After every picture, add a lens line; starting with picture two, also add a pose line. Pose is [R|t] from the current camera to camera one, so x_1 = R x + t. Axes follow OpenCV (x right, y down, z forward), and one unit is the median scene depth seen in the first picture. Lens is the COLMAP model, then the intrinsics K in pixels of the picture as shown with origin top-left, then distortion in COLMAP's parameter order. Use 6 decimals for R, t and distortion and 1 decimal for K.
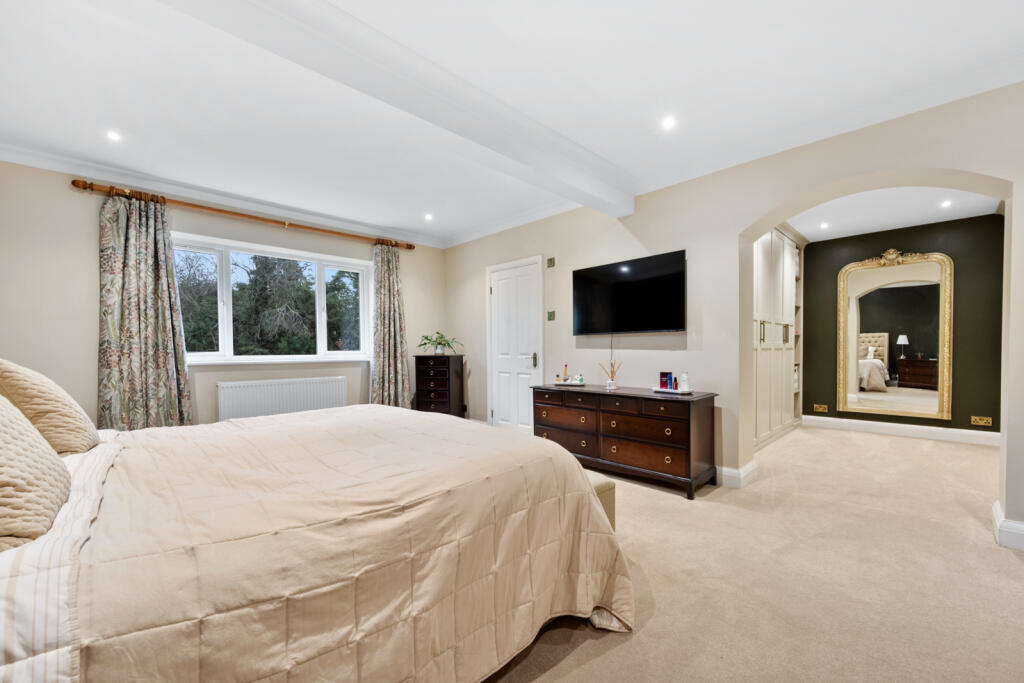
lens RADIAL K [[412.1, 0, 512.0], [0, 412.1, 357.0], [0, 0, 1]] dist [0.000717, 0.000106]
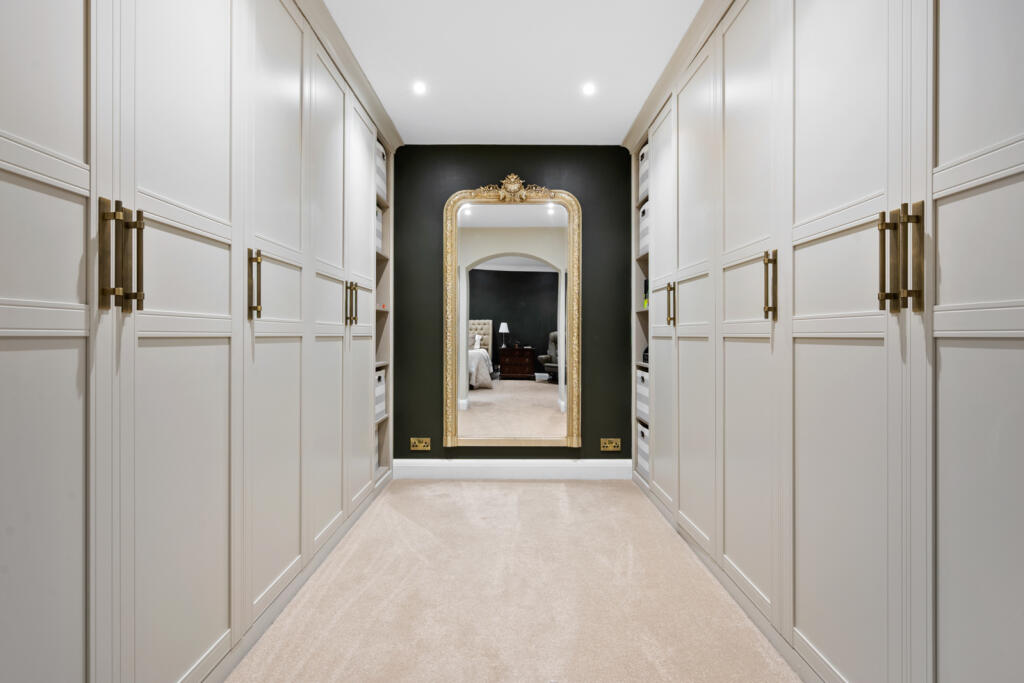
lens RADIAL K [[476.1, 0, 512.0], [0, 476.1, 341.5], [0, 0, 1]] dist [-0.000012, -0.000005]
pose [[0.697183, -0.001103, 0.716892, 0.252106], [0.006495, 0.999967, -0.004778, -0.007289], [-0.716864, 0.007987, 0.697168, 0.311230]]
